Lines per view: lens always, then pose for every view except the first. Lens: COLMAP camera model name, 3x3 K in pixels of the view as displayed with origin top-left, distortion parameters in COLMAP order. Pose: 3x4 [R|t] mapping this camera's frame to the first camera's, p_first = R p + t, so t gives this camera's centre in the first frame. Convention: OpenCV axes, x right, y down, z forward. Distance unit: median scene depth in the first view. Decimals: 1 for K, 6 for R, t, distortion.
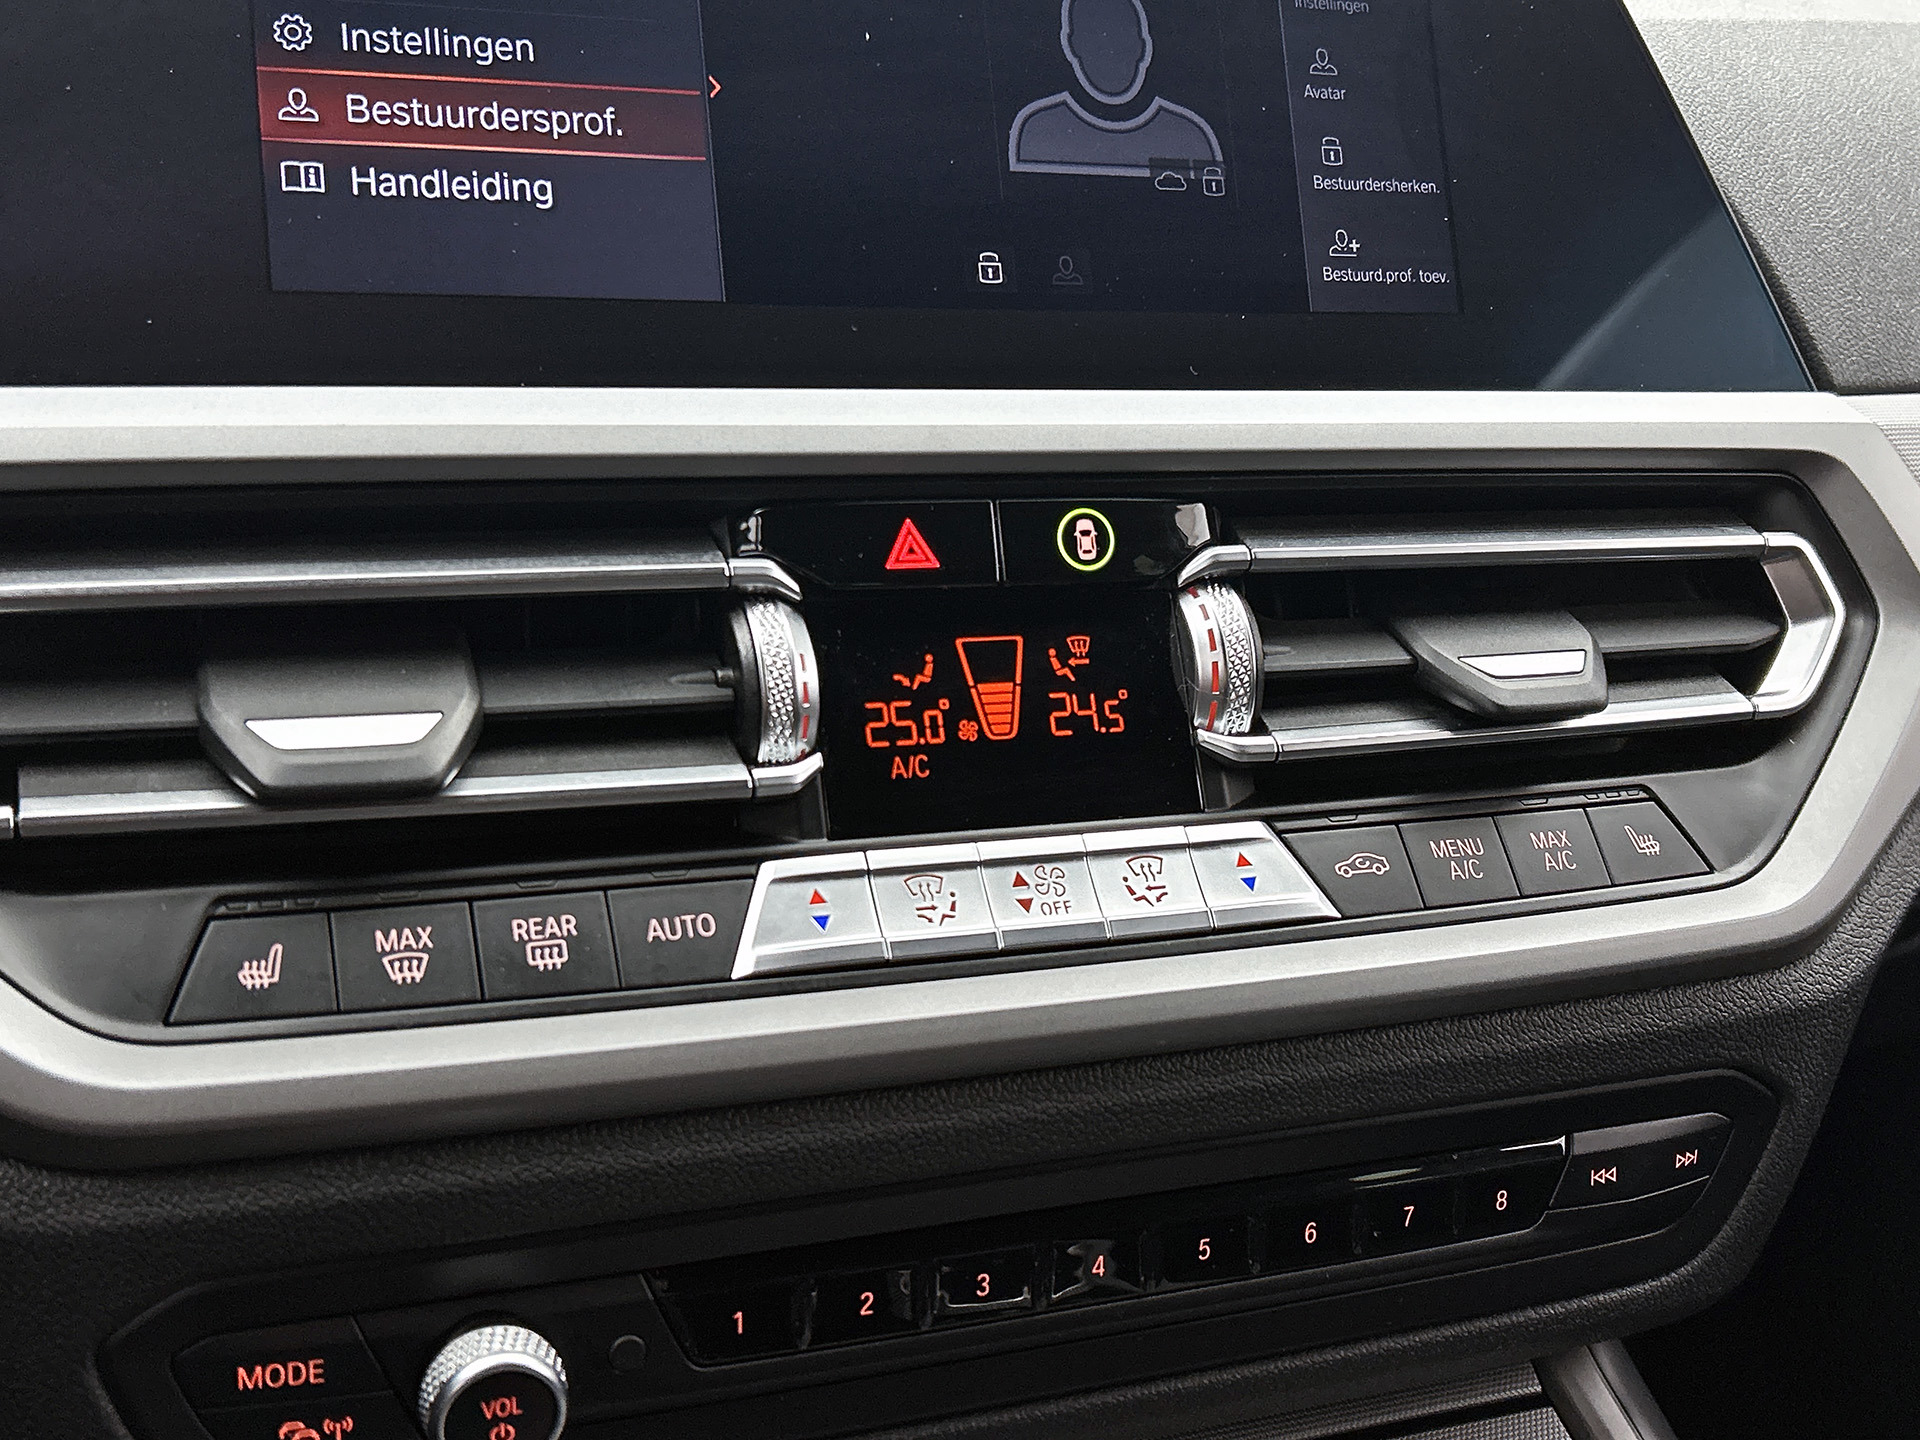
lens RADIAL K [[2132.5, 0, 973.5], [0, 2132.5, 743.8], [0, 0, 1]] dist [0.057951, 0.000000]
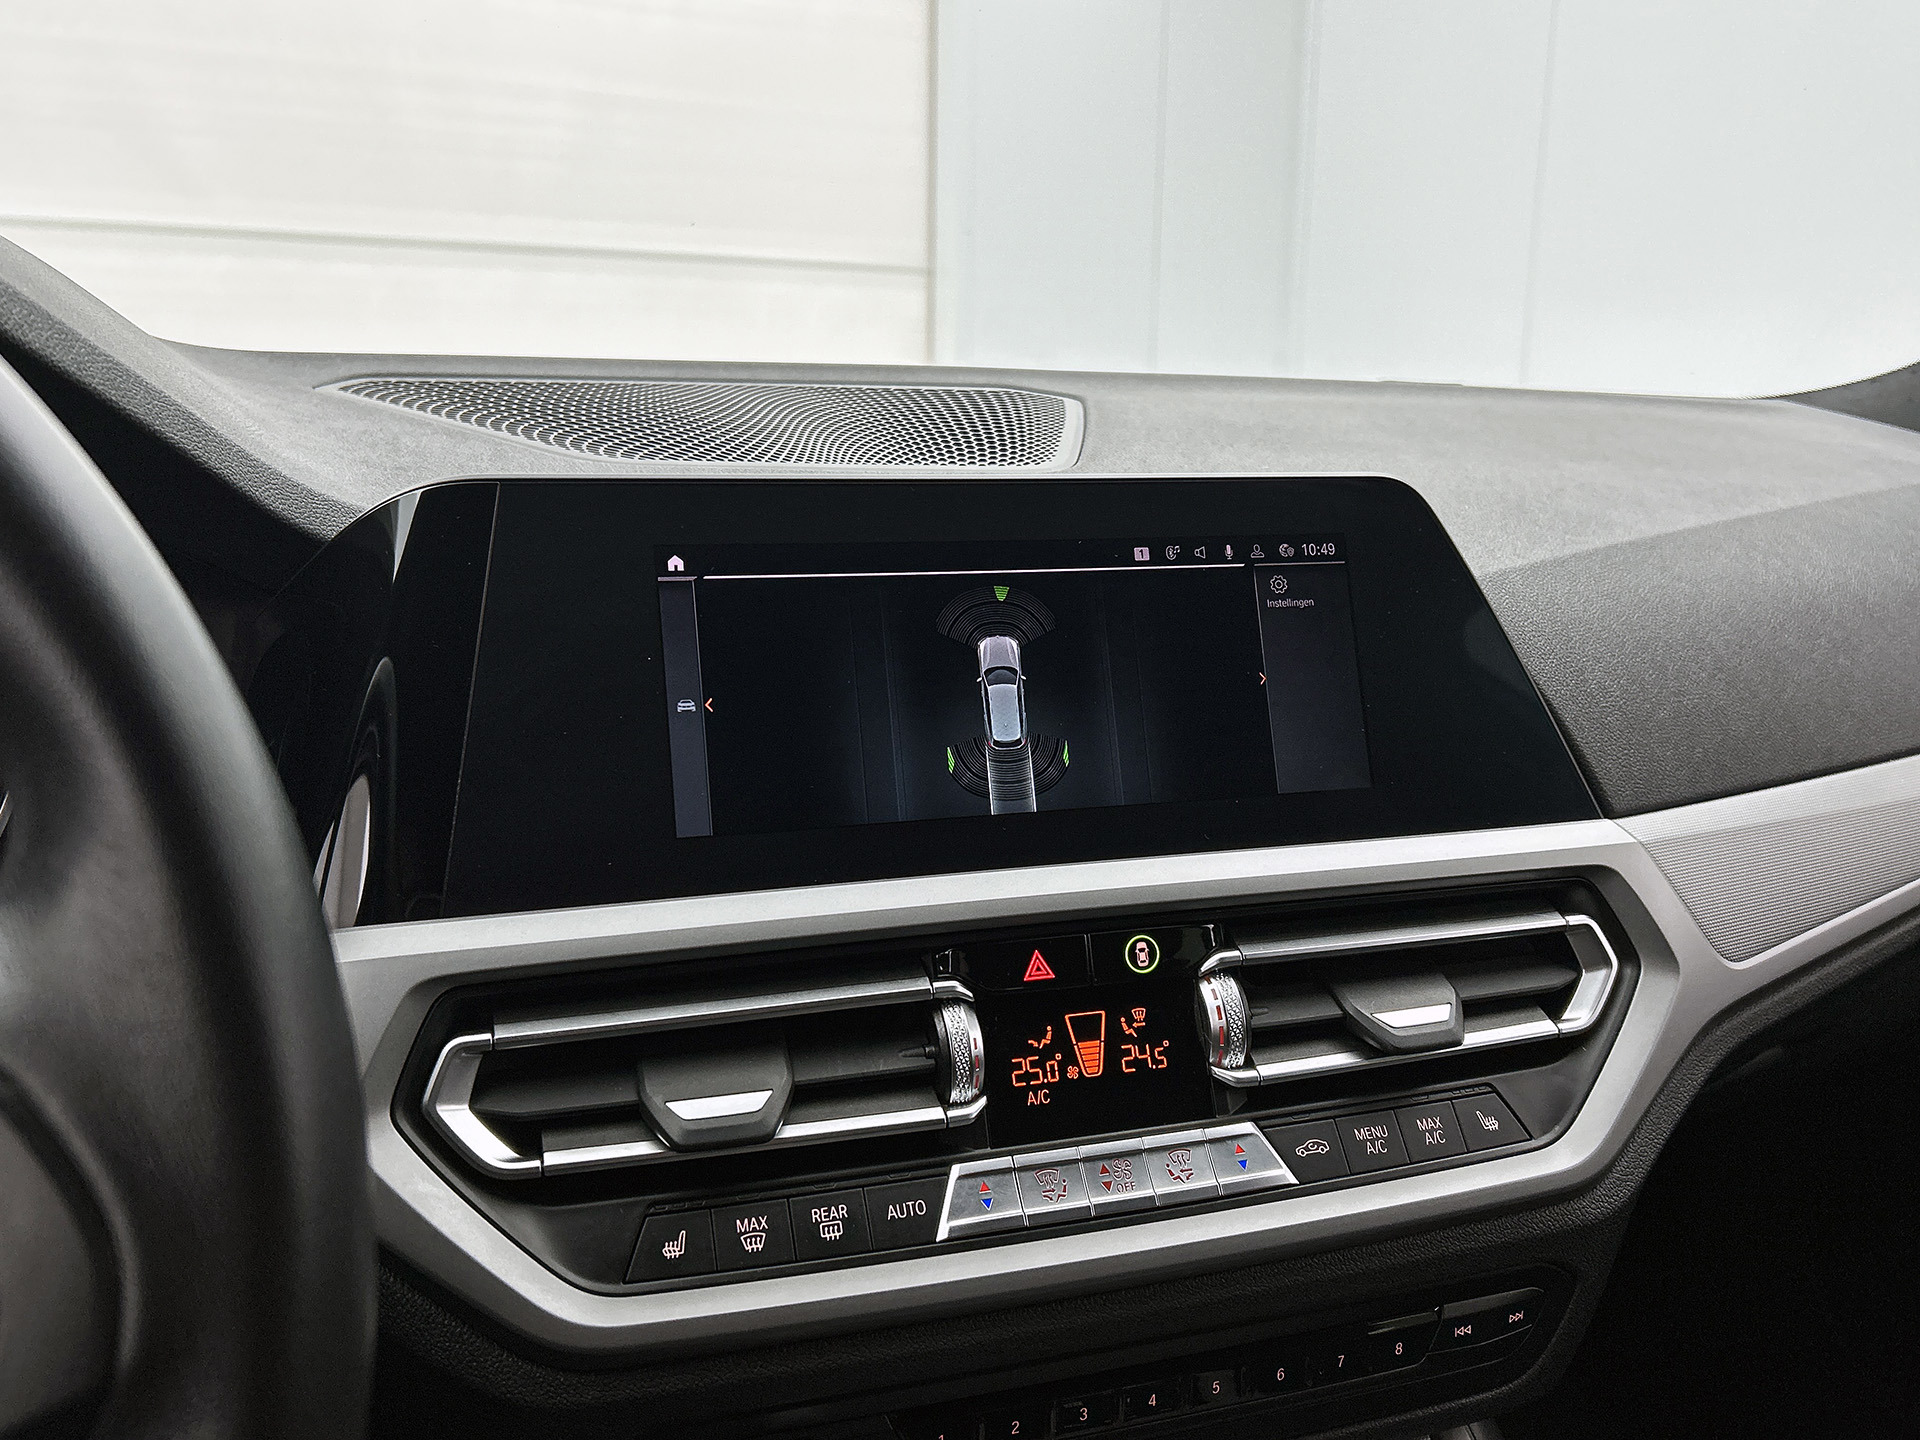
lens RADIAL K [[1584.8, 0, 988.8], [0, 1584.8, 733.1], [0, 0, 1]] dist [0.066953, -0.106470]
pose [[0.998286, -0.002414, -0.058476, 0.005441], [0.001460, 0.999865, -0.016336, -0.256478], [0.058508, 0.016222, 0.998155, -0.267495]]
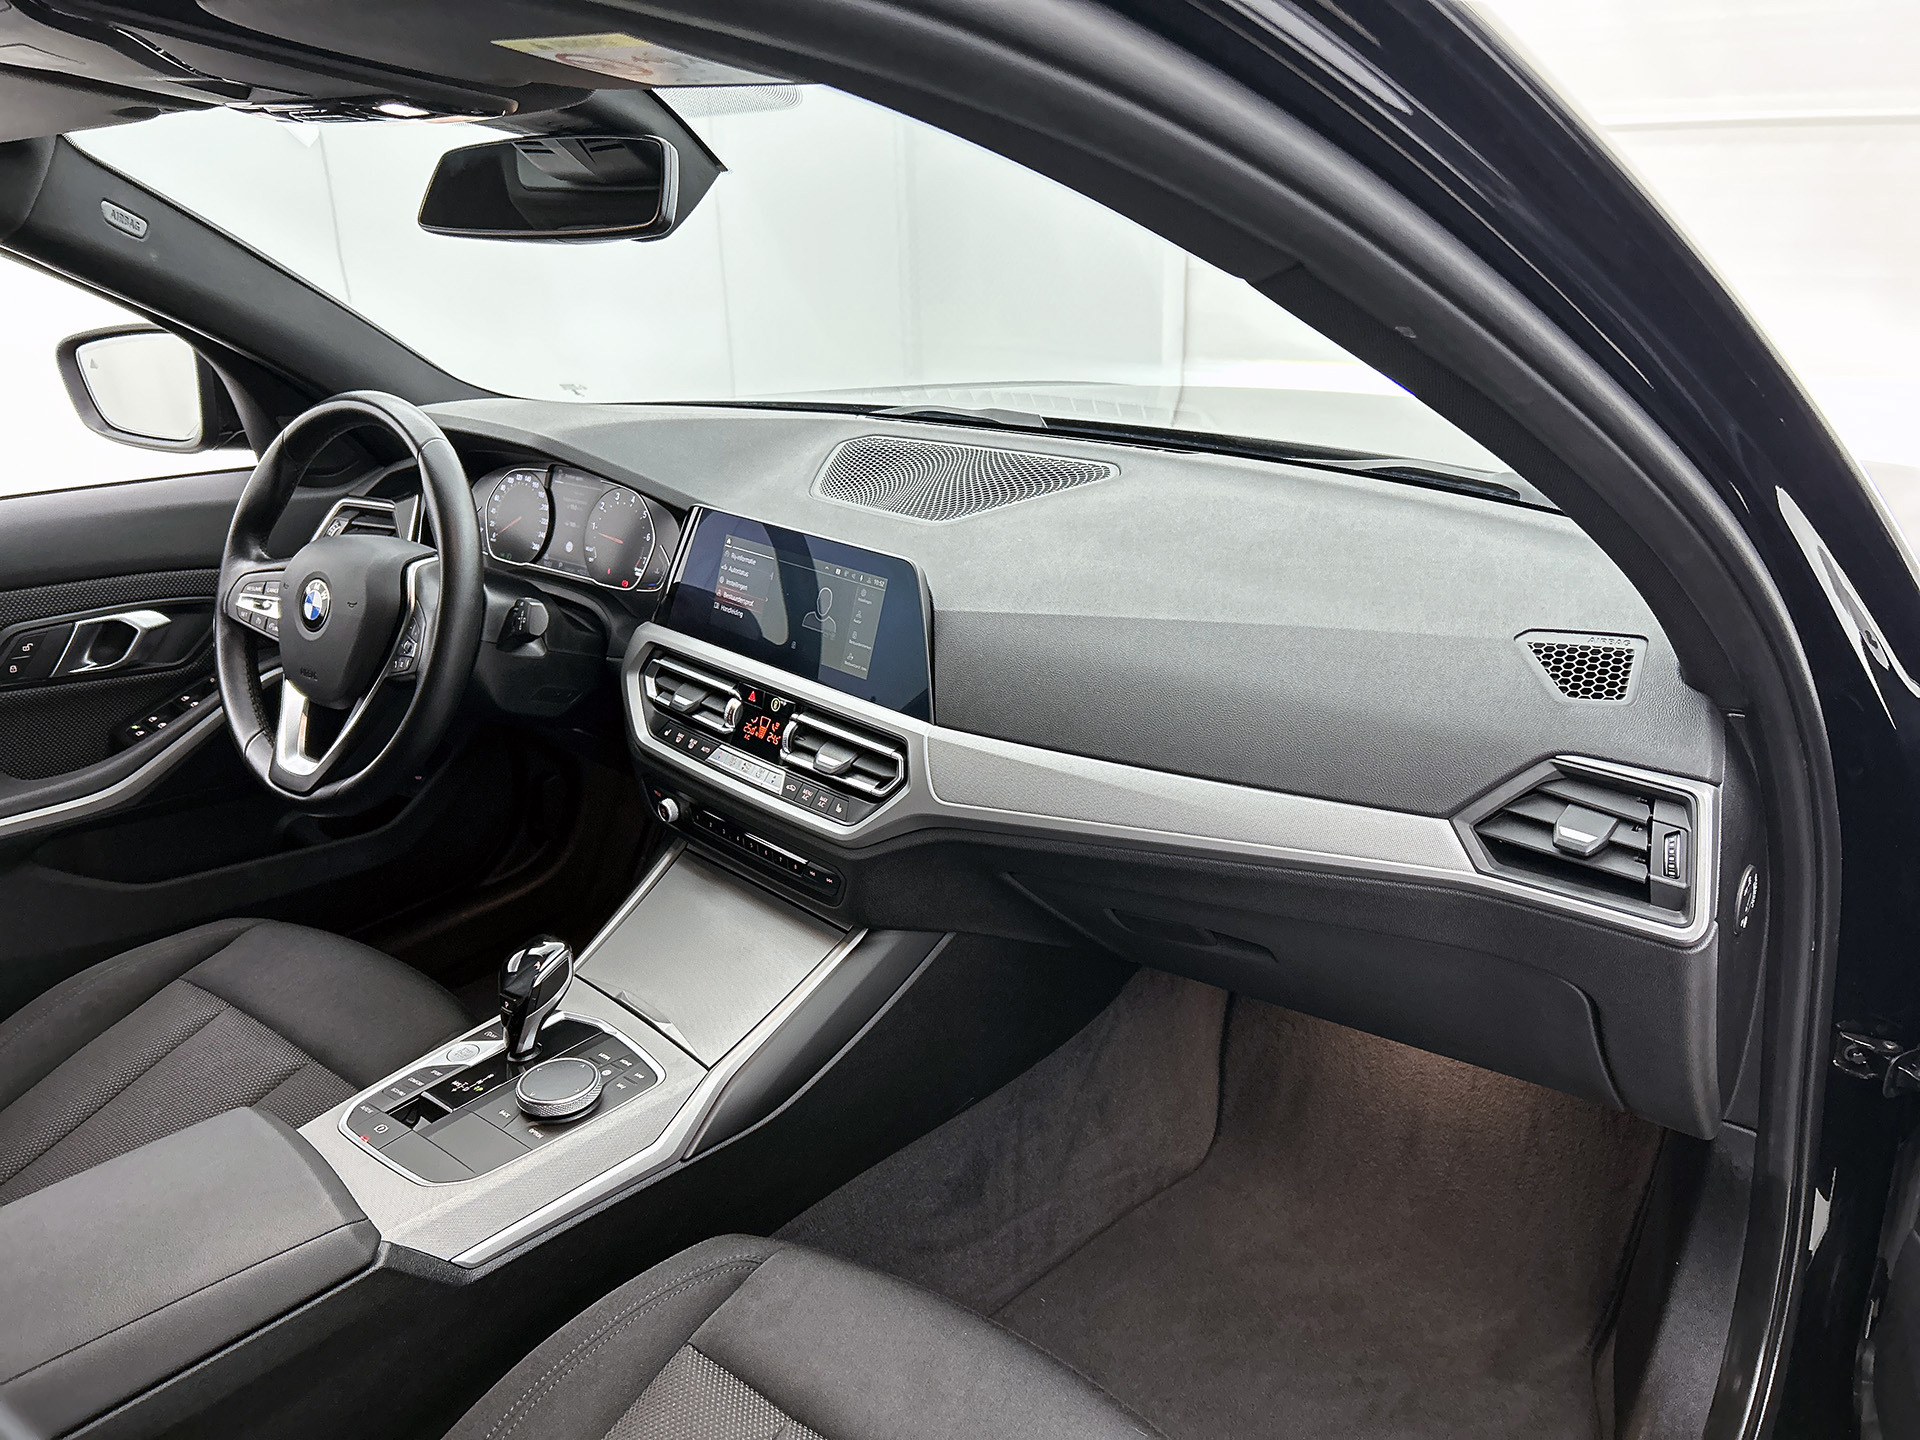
lens RADIAL K [[1491.6, 0, 959.5], [0, 1491.6, 738.8], [0, 0, 1]] dist [0.058941, -0.042936]
pose [[0.374605, 0.307874, -0.874577, 3.326369], [-0.179974, 0.949465, 0.257149, -1.006448], [0.909550, 0.061072, 0.411083, -0.025903]]
